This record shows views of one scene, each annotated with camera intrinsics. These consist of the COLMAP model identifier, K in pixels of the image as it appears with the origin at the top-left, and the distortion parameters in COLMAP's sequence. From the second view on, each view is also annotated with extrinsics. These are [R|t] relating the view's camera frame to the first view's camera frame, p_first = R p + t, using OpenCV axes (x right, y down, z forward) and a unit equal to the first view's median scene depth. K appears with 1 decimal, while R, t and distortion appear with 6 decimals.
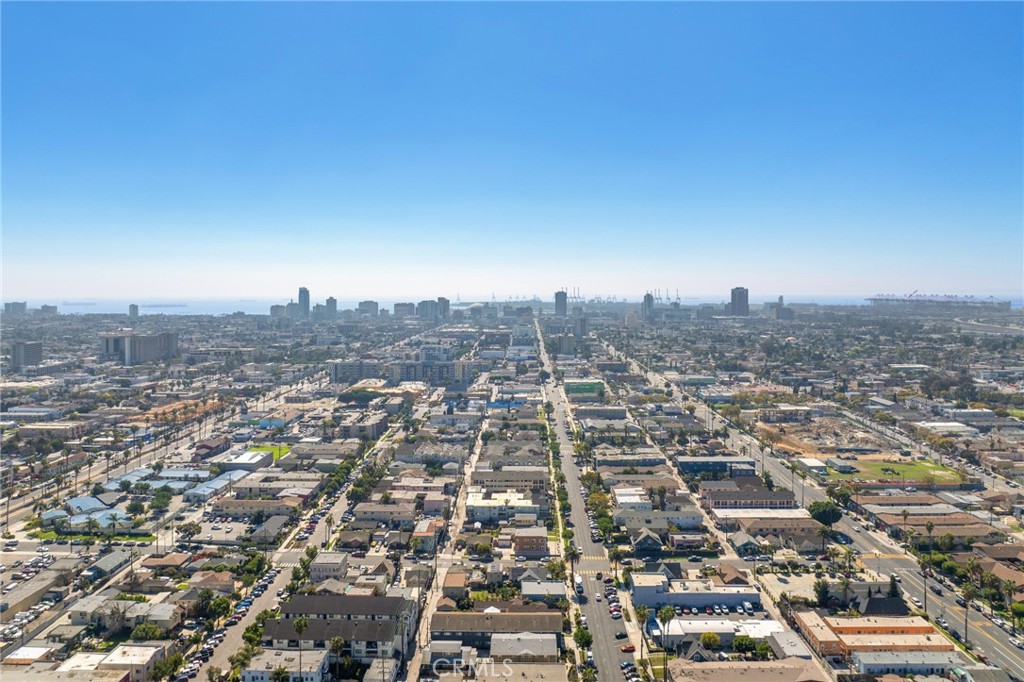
lens RADIAL K [[704.2, 0, 513.3], [0, 704.2, 340.7], [0, 0, 1]] dist [-0.013152, -0.002905]
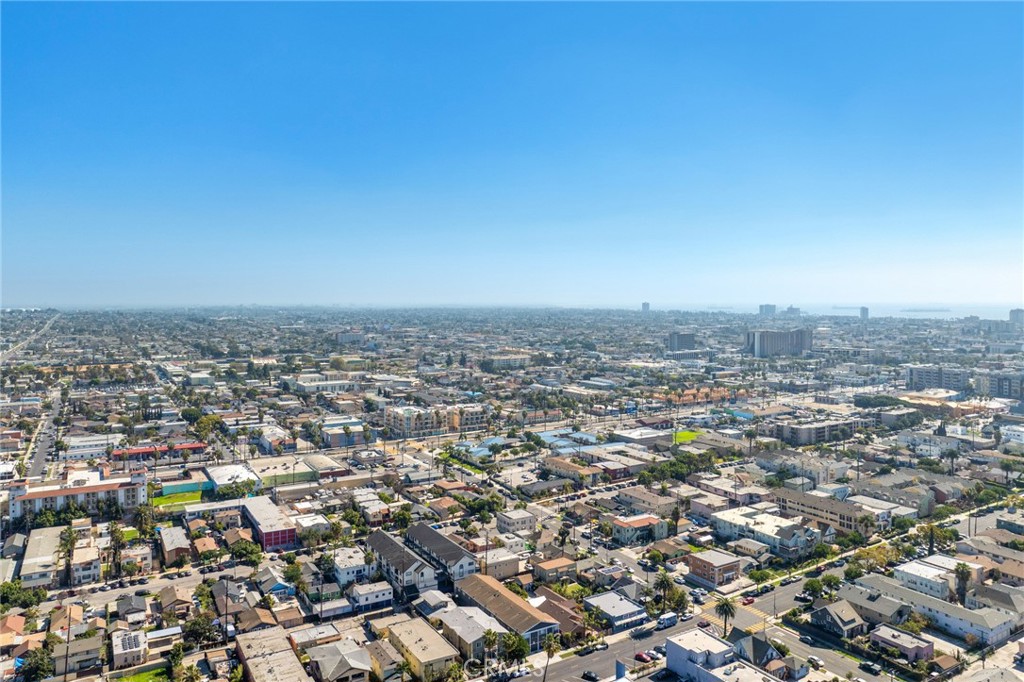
lens RADIAL K [[704.2, 0, 514.0], [0, 704.2, 341.8], [0, 0, 1]] dist [-0.013152, -0.002905]
pose [[0.544643, 0.048475, -0.837266, 0.480828], [-0.052293, 0.998349, 0.023785, 0.013140], [0.837036, 0.030829, 0.546279, 0.298299]]
